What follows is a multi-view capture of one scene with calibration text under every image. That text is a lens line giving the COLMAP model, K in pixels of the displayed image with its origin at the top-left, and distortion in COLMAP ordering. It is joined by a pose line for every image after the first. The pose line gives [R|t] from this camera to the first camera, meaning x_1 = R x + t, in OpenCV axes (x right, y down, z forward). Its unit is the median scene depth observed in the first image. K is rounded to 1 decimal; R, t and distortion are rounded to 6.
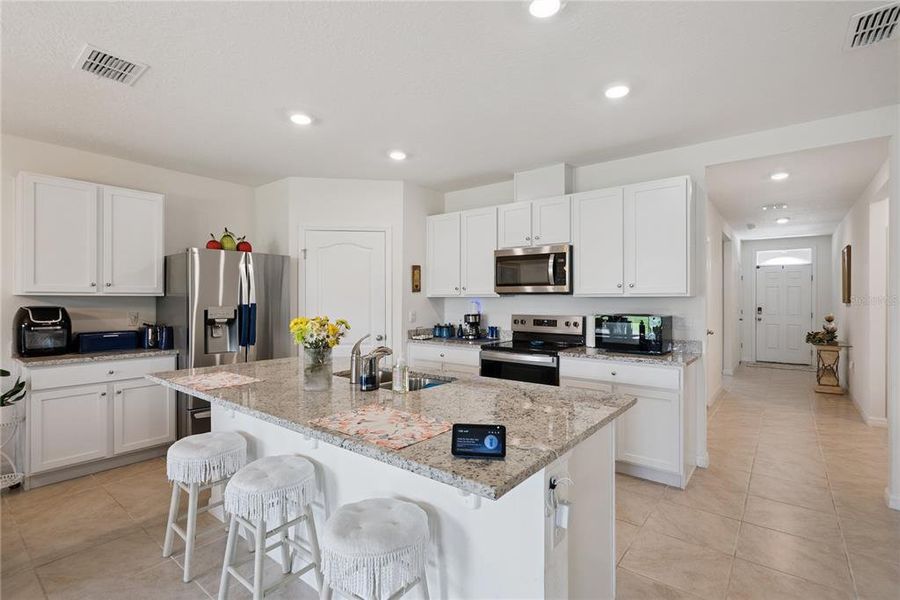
lens RADIAL K [[415.8, 0, 453.7], [0, 415.8, 301.1], [0, 0, 1]] dist [-0.003511, -0.000126]
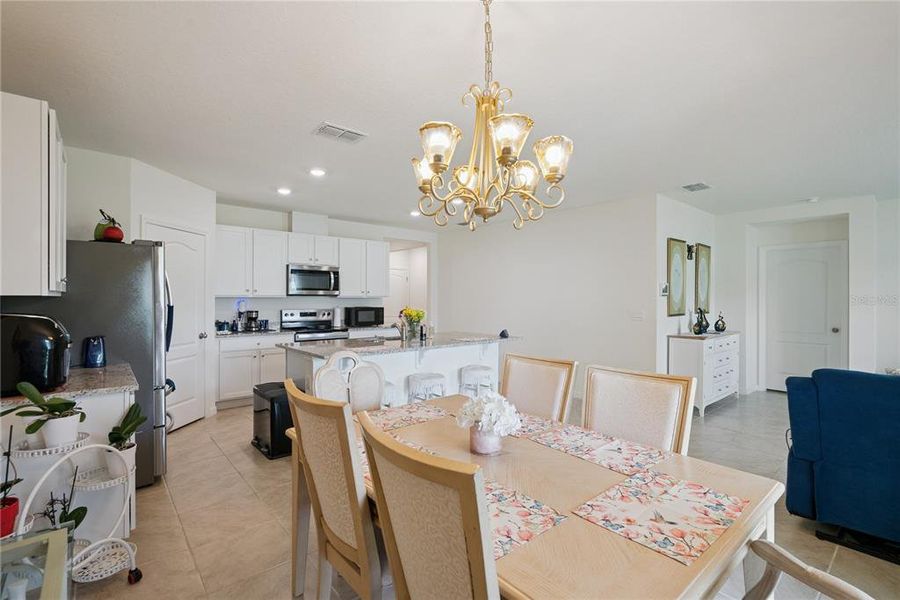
lens RADIAL K [[415.8, 0, 449.2], [0, 415.8, 296.9], [0, 0, 1]] dist [-0.003511, -0.000126]
pose [[0.193250, 0.002165, 0.981147, -1.265736], [0.003341, 0.999990, -0.002865, -0.006200], [-0.981144, 0.003832, 0.193241, 0.214105]]
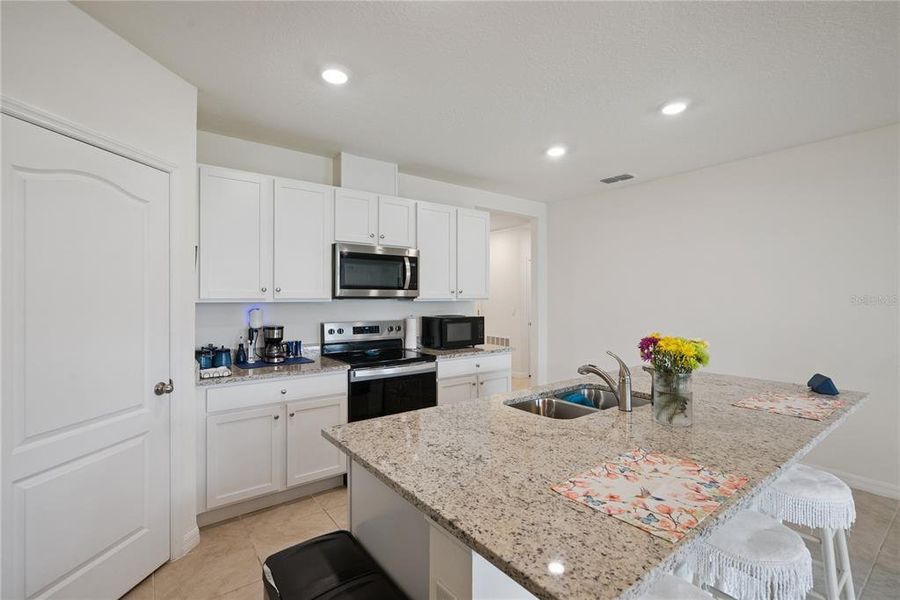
lens RADIAL K [[415.8, 0, 448.7], [0, 415.8, 298.0], [0, 0, 1]] dist [-0.003511, -0.000126]
pose [[0.255622, -0.002136, 0.966775, -0.656650], [0.005304, 0.999986, 0.000807, -0.018418], [-0.966762, 0.004922, 0.255629, 0.640749]]
